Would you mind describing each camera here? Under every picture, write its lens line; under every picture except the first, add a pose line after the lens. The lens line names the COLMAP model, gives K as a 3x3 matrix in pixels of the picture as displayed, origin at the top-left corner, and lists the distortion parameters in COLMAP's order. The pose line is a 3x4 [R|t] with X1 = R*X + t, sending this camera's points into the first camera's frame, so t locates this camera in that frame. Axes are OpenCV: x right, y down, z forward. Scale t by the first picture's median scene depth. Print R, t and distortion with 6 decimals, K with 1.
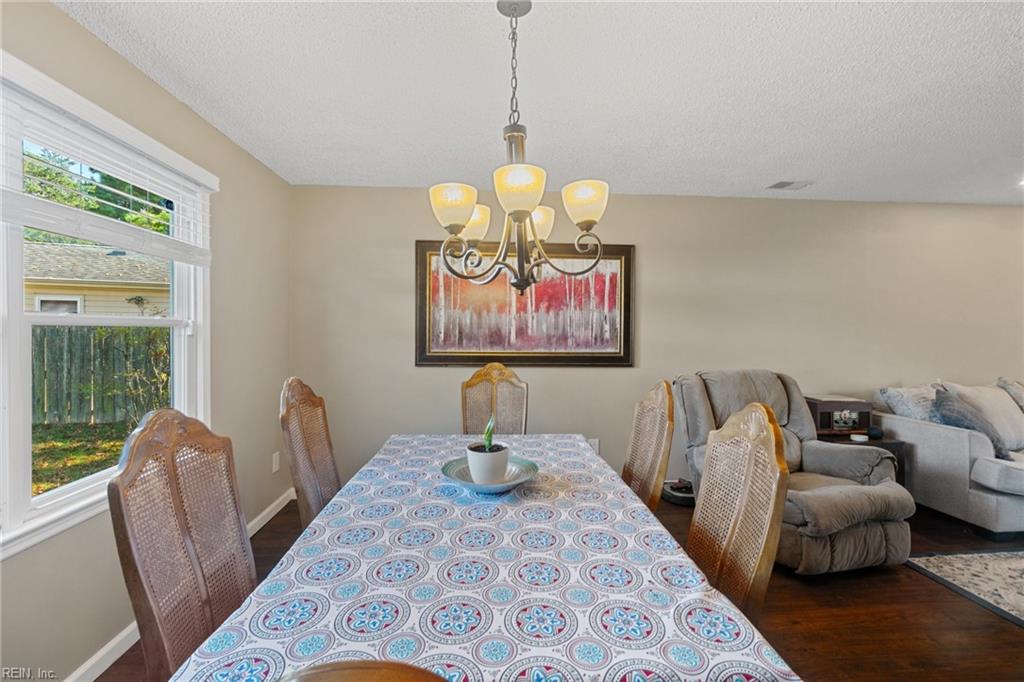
lens RADIAL K [[444.1, 0, 510.6], [0, 444.1, 336.1], [0, 0, 1]] dist [-0.006705, 0.001447]
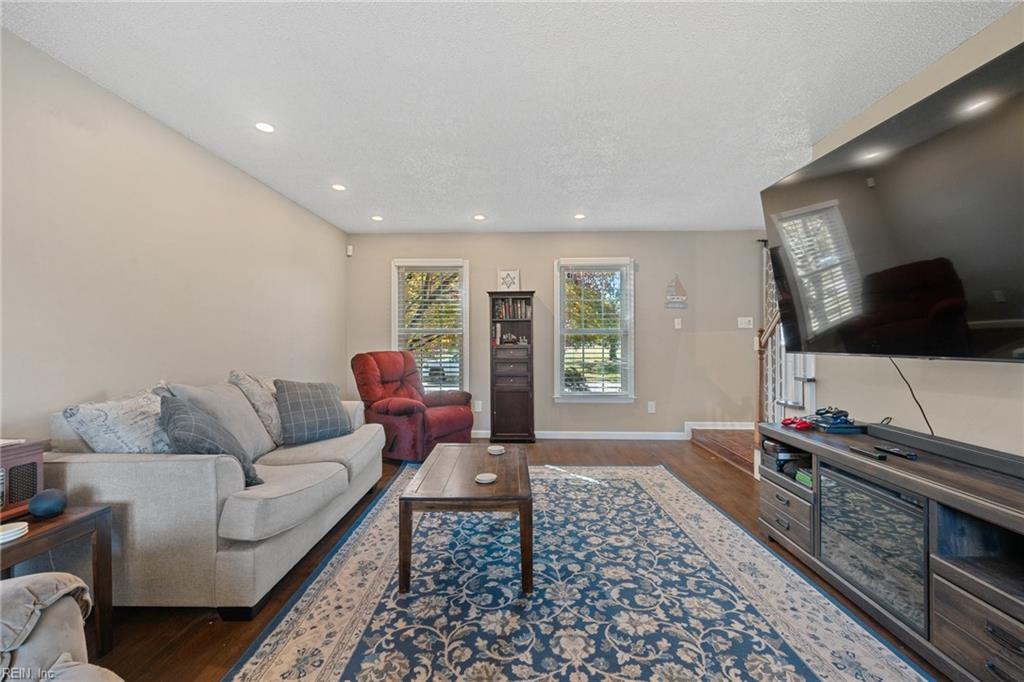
lens RADIAL K [[444.1, 0, 506.7], [0, 444.1, 338.9], [0, 0, 1]] dist [-0.006705, 0.001447]
pose [[0.116164, 0.004619, 0.993219, 0.440139], [0.011079, 0.999921, -0.005946, 0.053174], [-0.993168, 0.011694, 0.116103, 0.488082]]
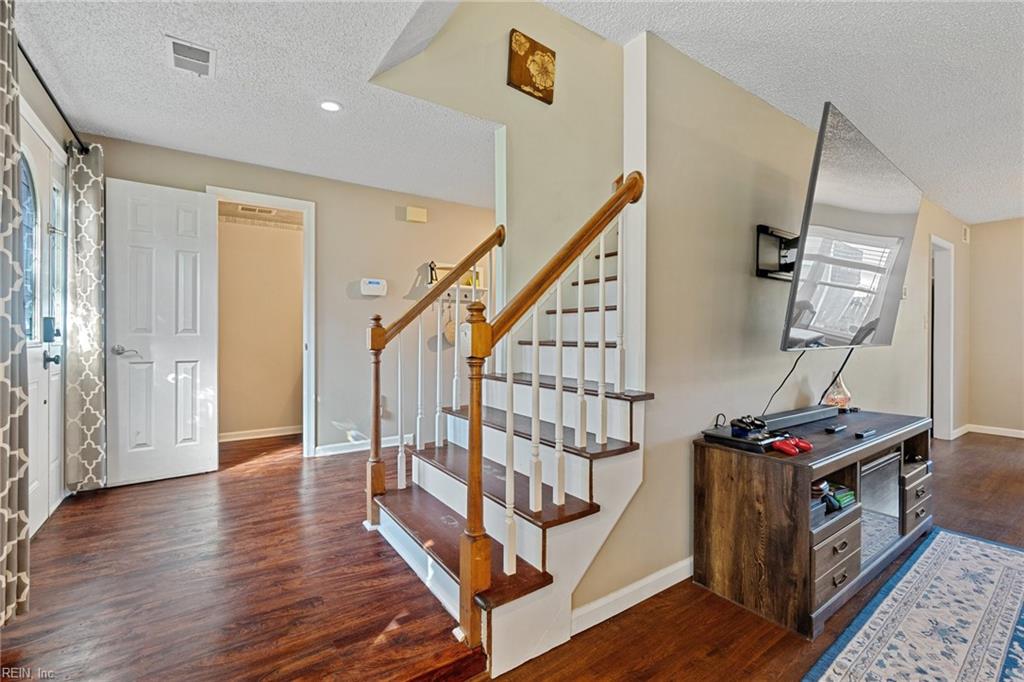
lens RADIAL K [[444.1, 0, 510.2], [0, 444.1, 335.4], [0, 0, 1]] dist [-0.006705, 0.001447]
pose [[-0.862394, -0.006785, -0.506193, 1.926437], [-0.011721, 0.999910, 0.006566, 0.061138], [0.506102, 0.011595, -0.862395, 0.378421]]
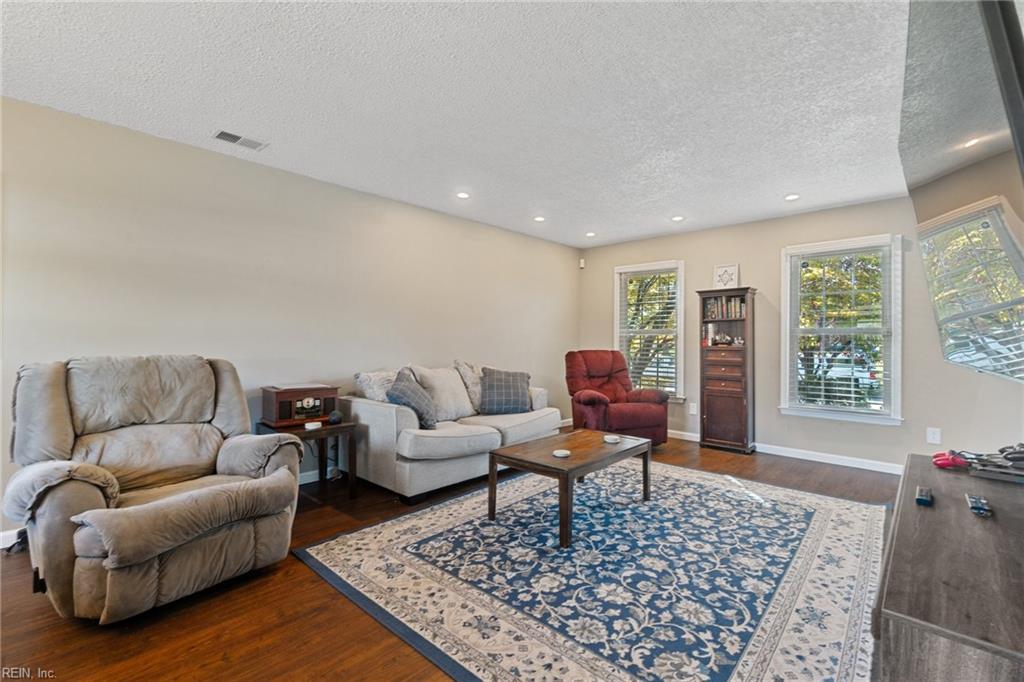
lens RADIAL K [[444.1, 0, 506.7], [0, 444.1, 342.8], [0, 0, 1]] dist [-0.006705, 0.001447]
pose [[0.746038, 0.001829, 0.665900, 0.484801], [-0.001830, 0.999998, -0.000696, 0.055414], [-0.665900, -0.000699, 0.746040, 0.015966]]
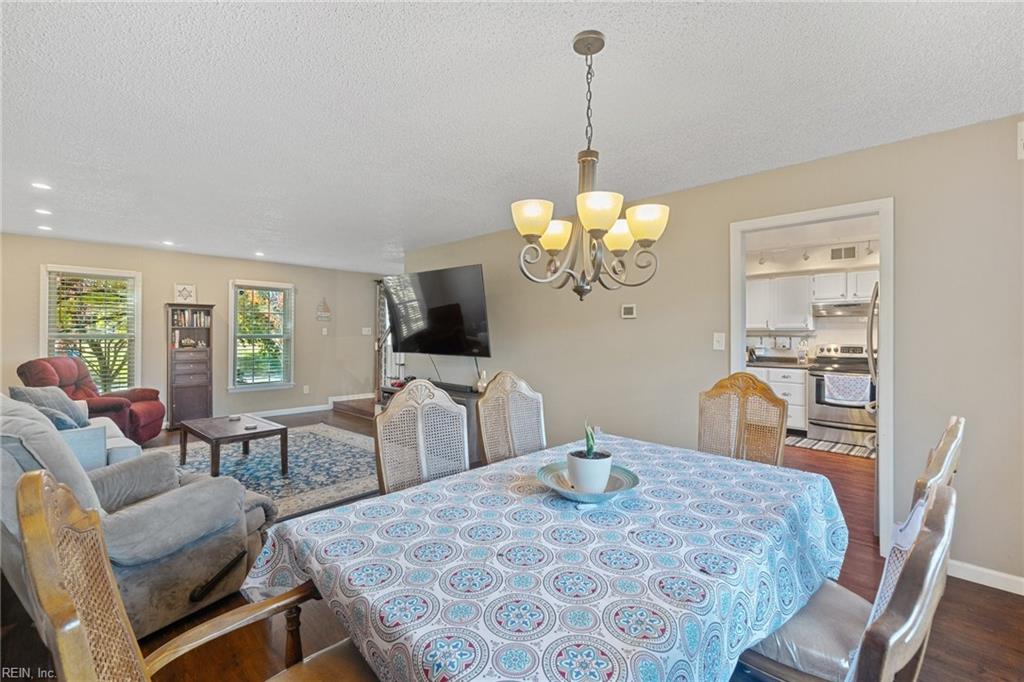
lens RADIAL K [[444.1, 0, 514.4], [0, 444.1, 334.7], [0, 0, 1]] dist [-0.006705, 0.001447]
pose [[-0.671323, -0.005829, 0.741142, -0.356021], [0.001946, 0.999952, 0.009628, -0.009846], [-0.741162, 0.007906, -0.671279, 0.915698]]
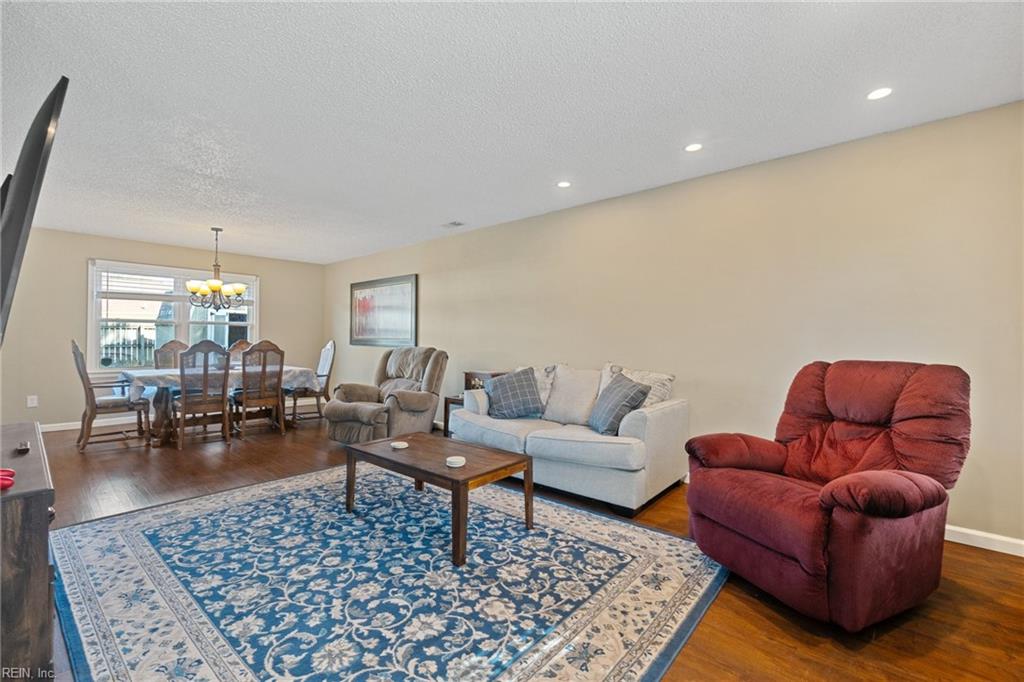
lens RADIAL K [[444.1, 0, 511.9], [0, 444.1, 332.7], [0, 0, 1]] dist [-0.006705, 0.001447]
pose [[0.691106, -0.007721, -0.722712, 2.005477], [-0.012412, 0.999669, -0.022549, 0.060088], [0.722646, 0.024554, 0.690782, 0.128508]]
